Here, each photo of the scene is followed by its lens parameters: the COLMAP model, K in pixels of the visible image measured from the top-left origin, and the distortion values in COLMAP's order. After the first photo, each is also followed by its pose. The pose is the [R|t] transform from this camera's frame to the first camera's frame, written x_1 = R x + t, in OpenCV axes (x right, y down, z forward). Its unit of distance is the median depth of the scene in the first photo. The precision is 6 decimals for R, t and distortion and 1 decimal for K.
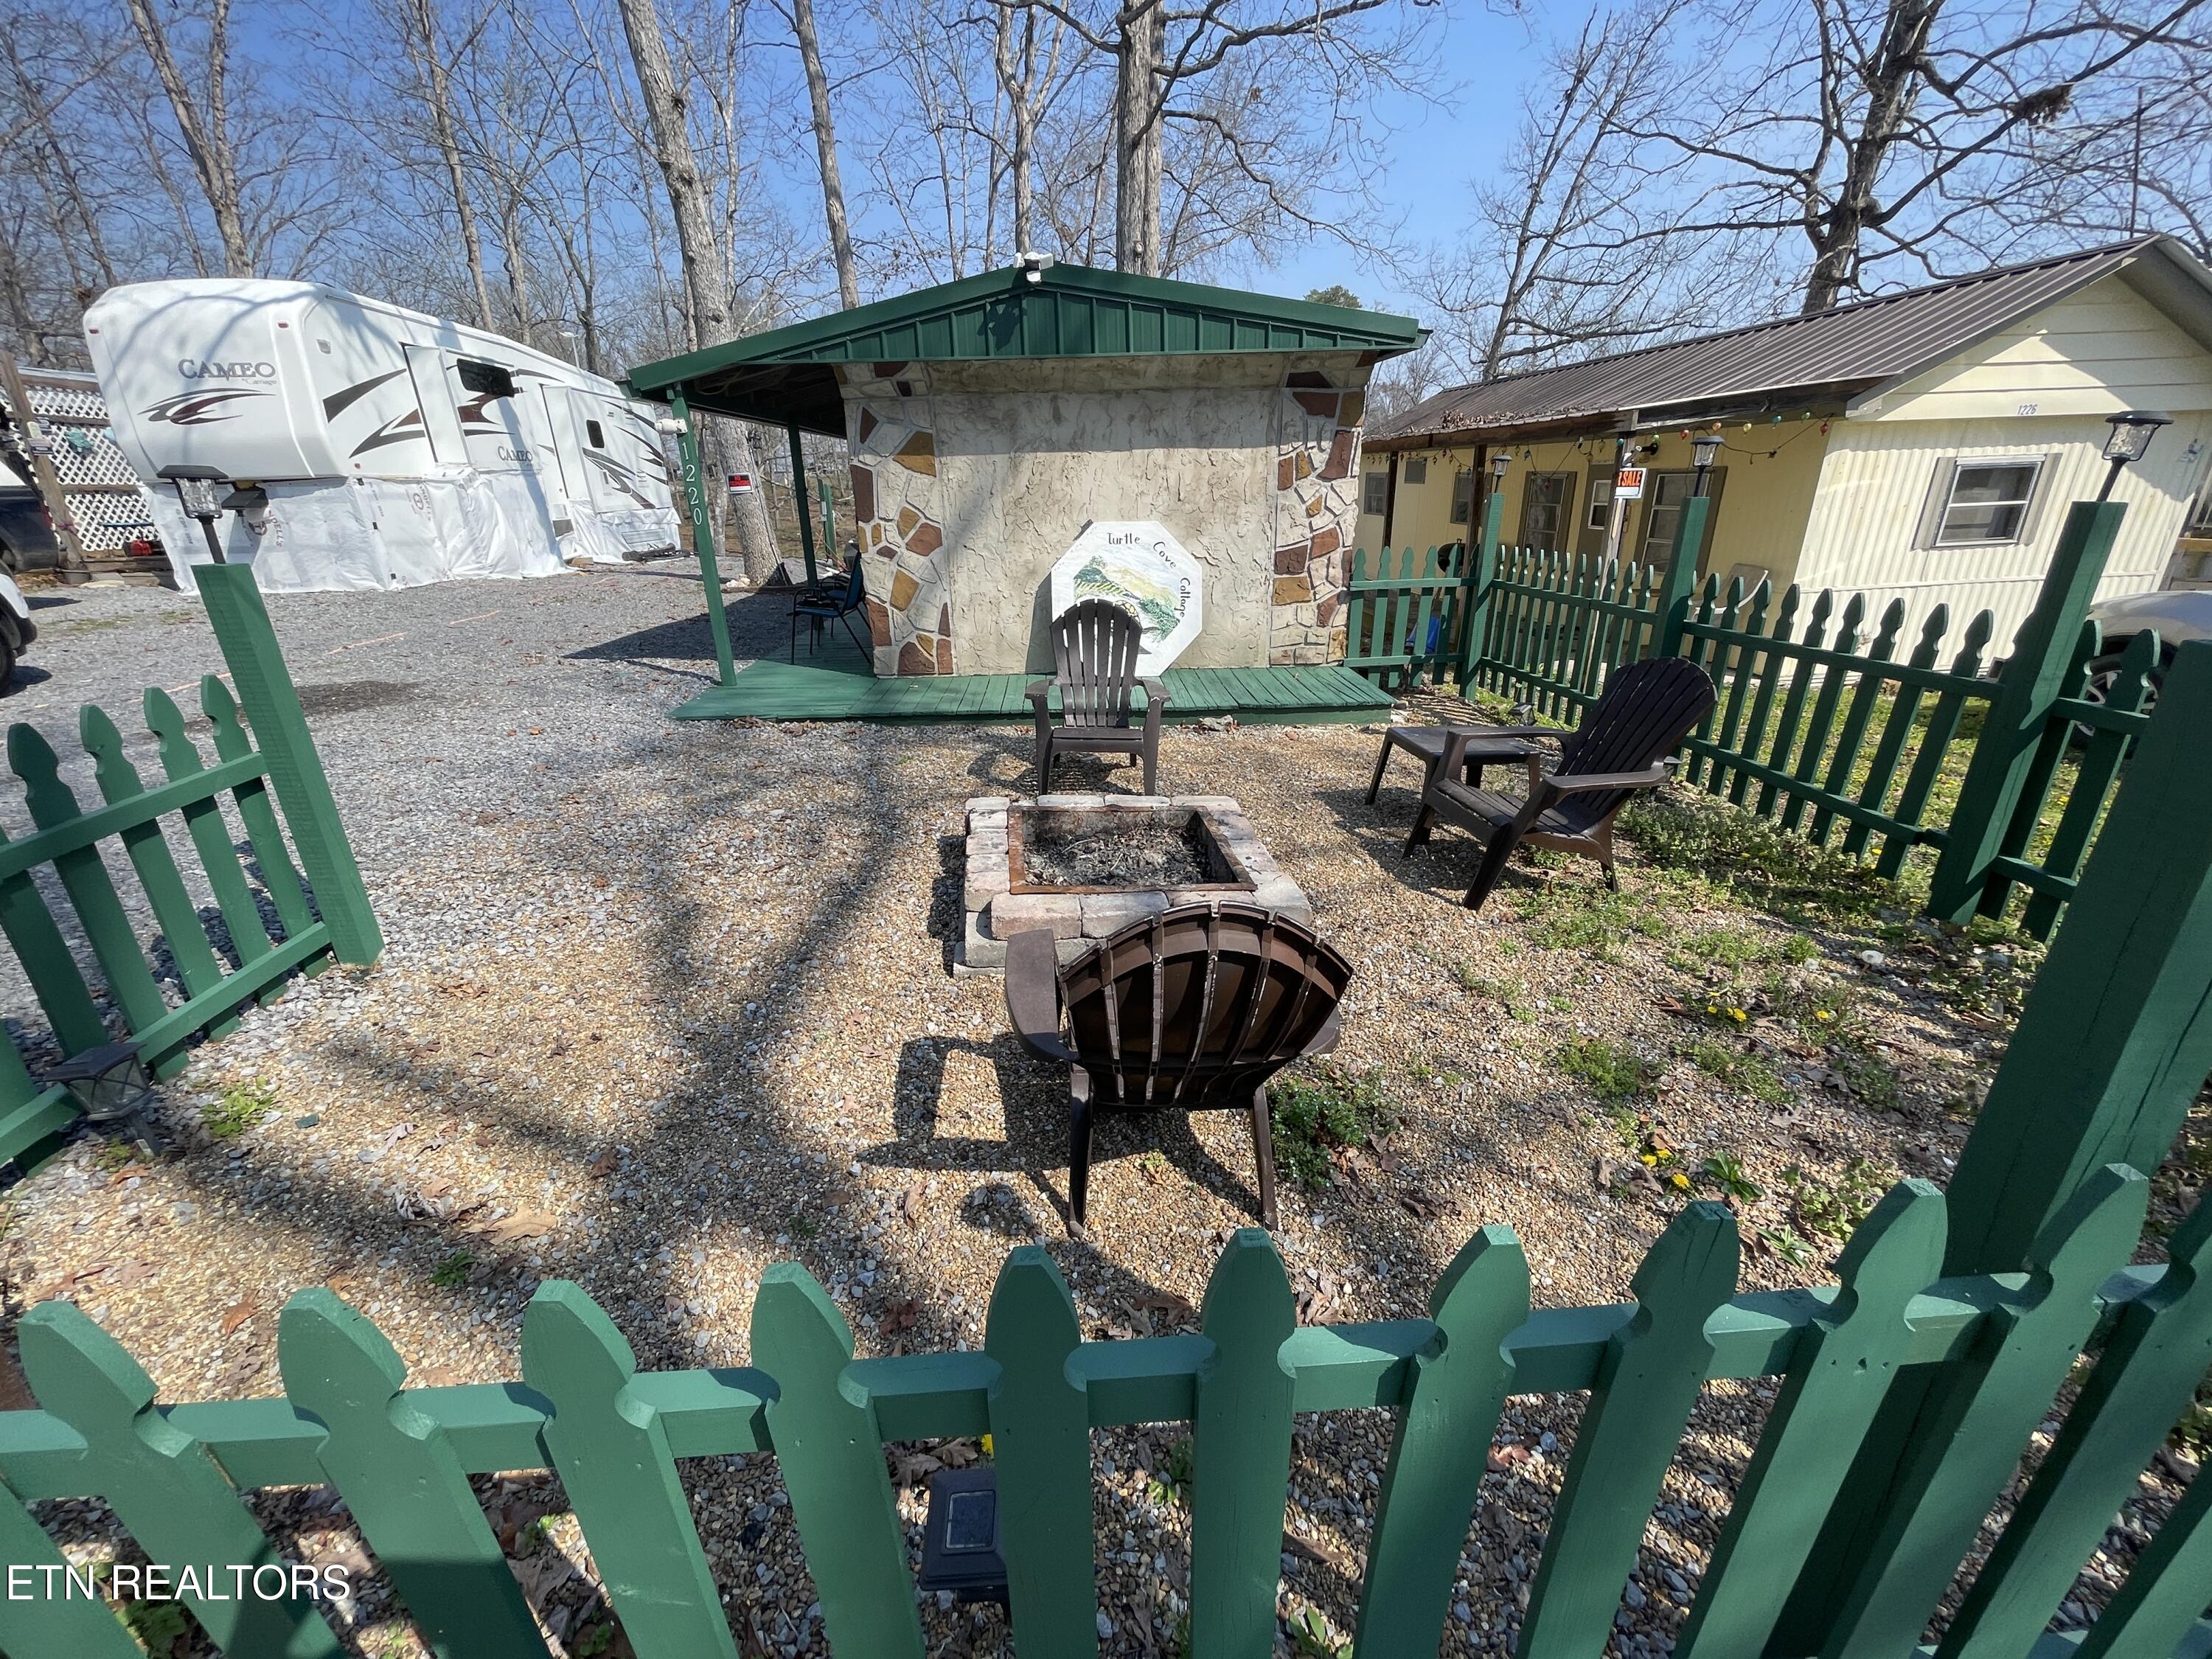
lens RADIAL K [[900.2, 0, 1095.2], [0, 900.2, 831.4], [0, 0, 1]] dist [-0.003032, -0.000139]
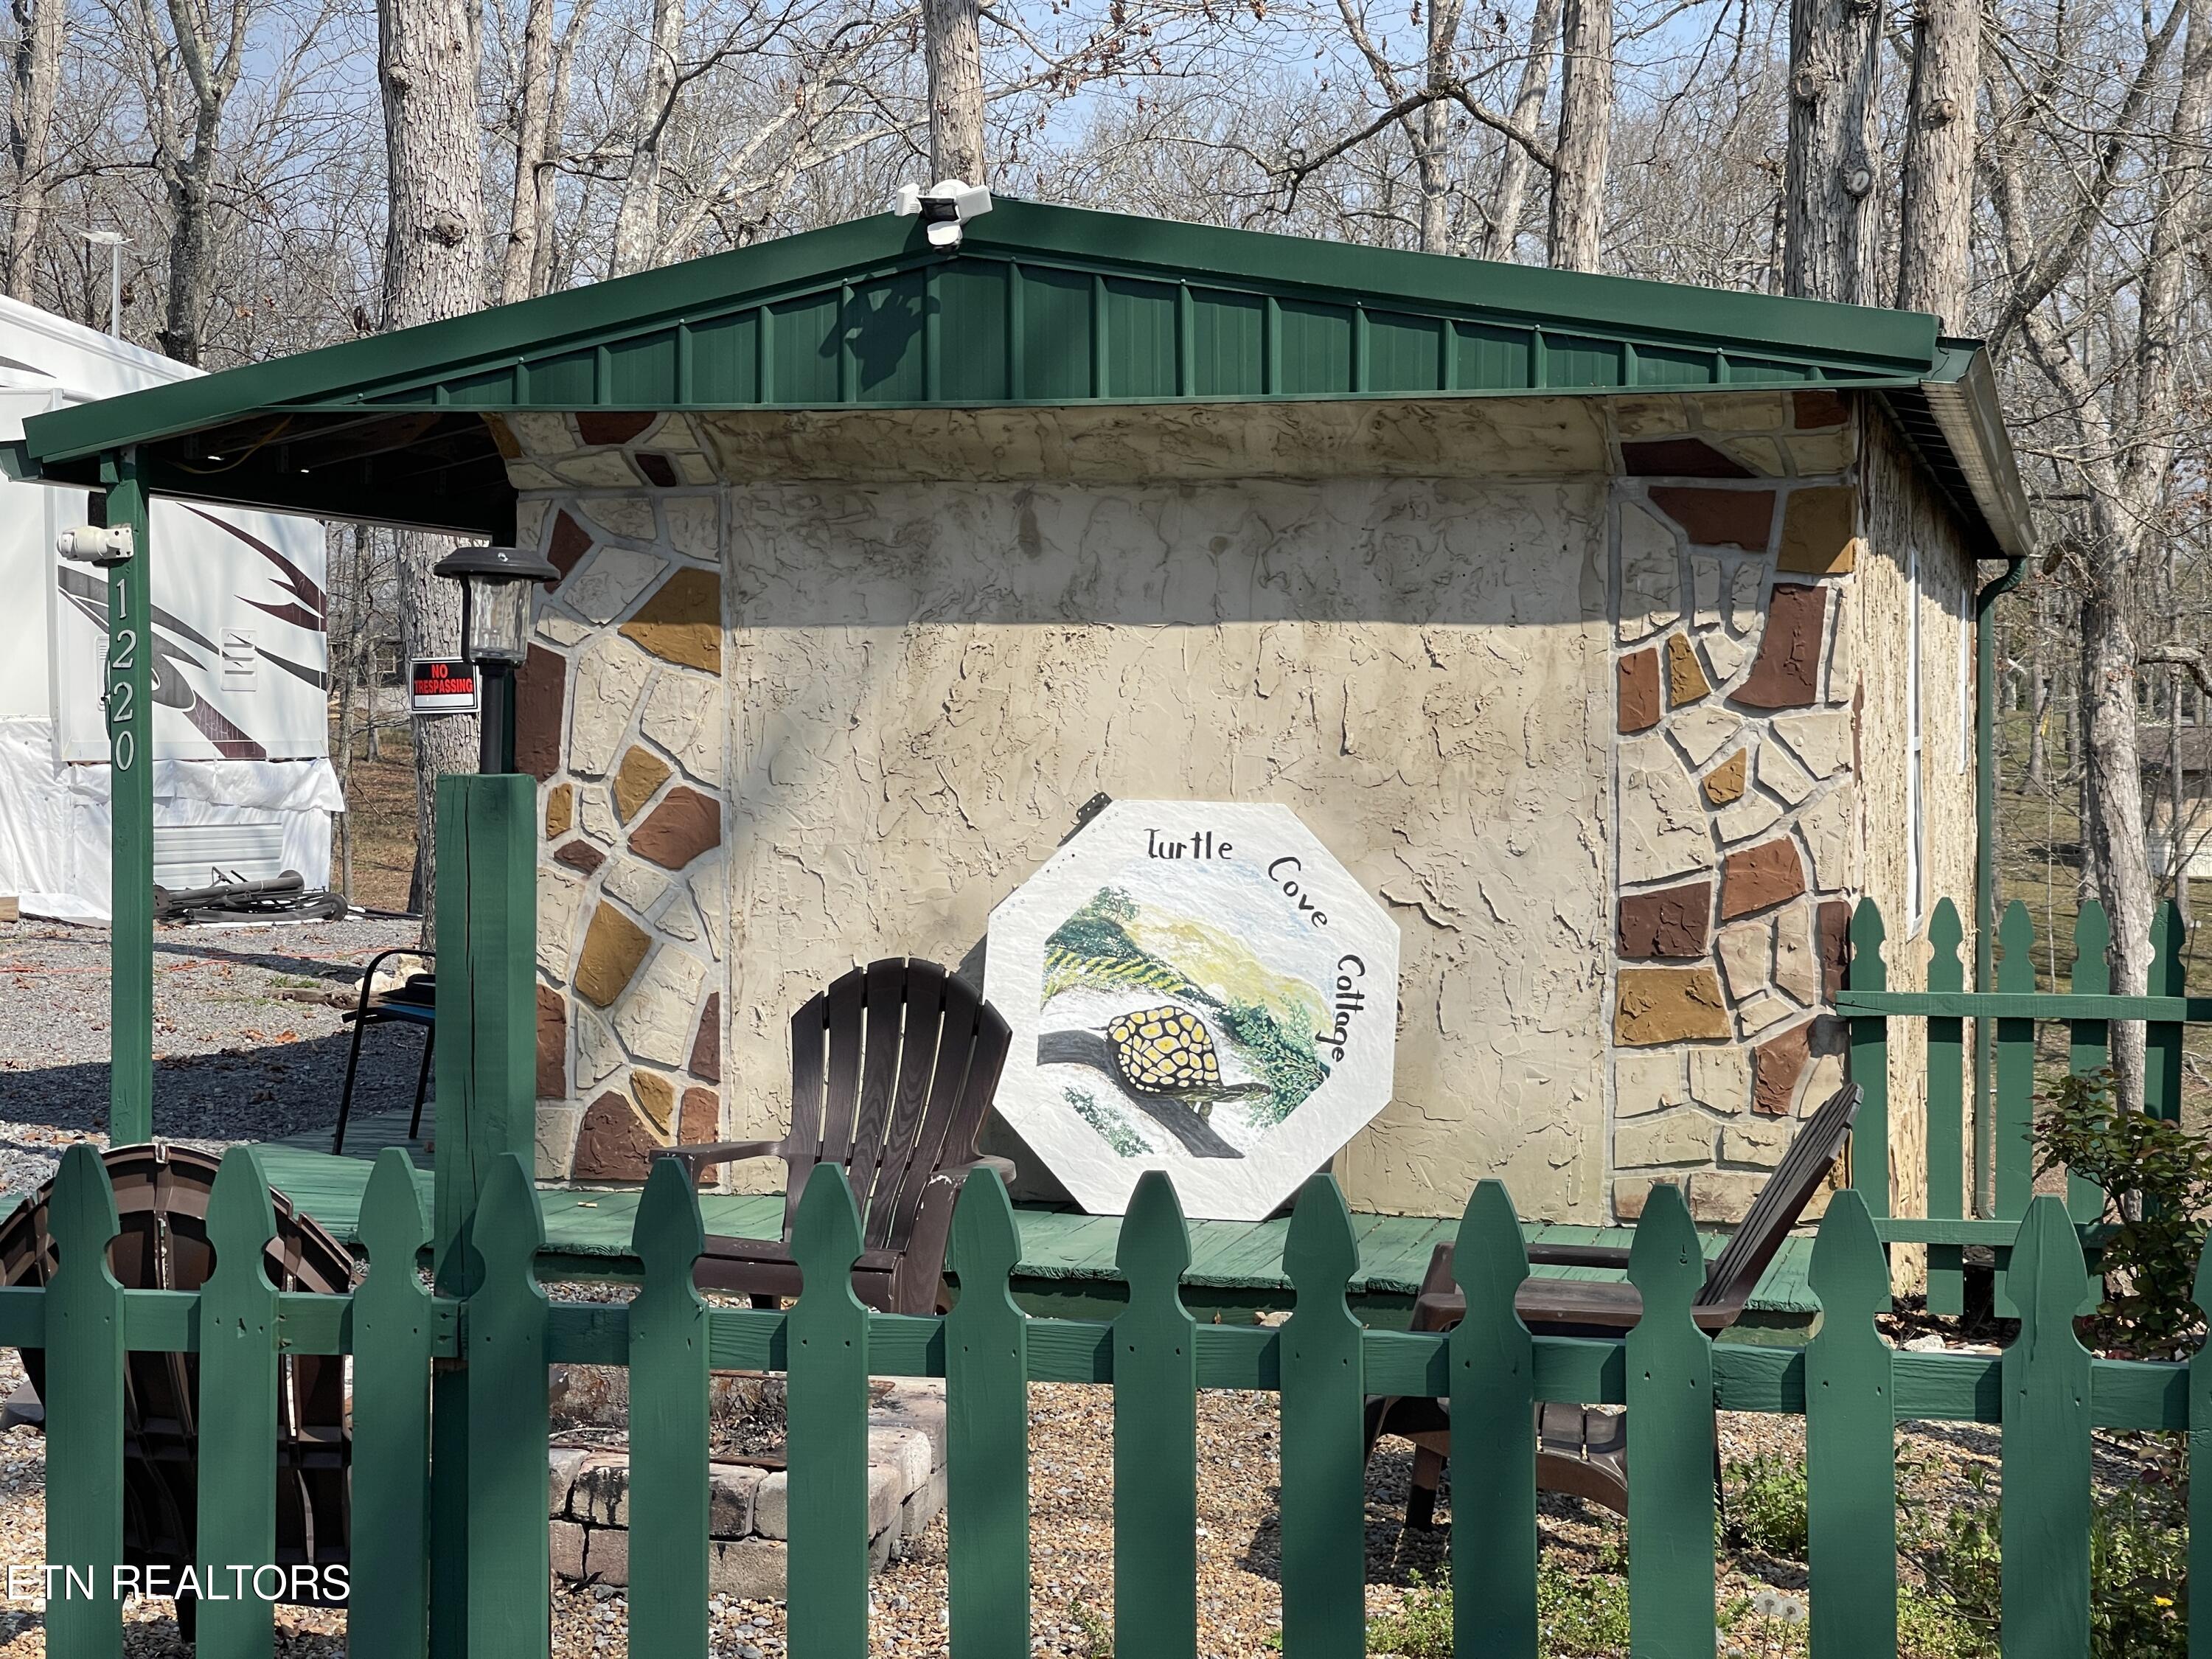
lens RADIAL K [[4110.3, 0, 1107.1], [0, 4110.3, 830.5], [0, 0, 1]] dist [0.263731, 0.000000]
pose [[0.962668, 0.035129, -0.268395, 0.456827], [-0.123497, 0.939331, -0.320009, 0.213112], [0.240871, 0.341208, 0.908602, -0.542930]]
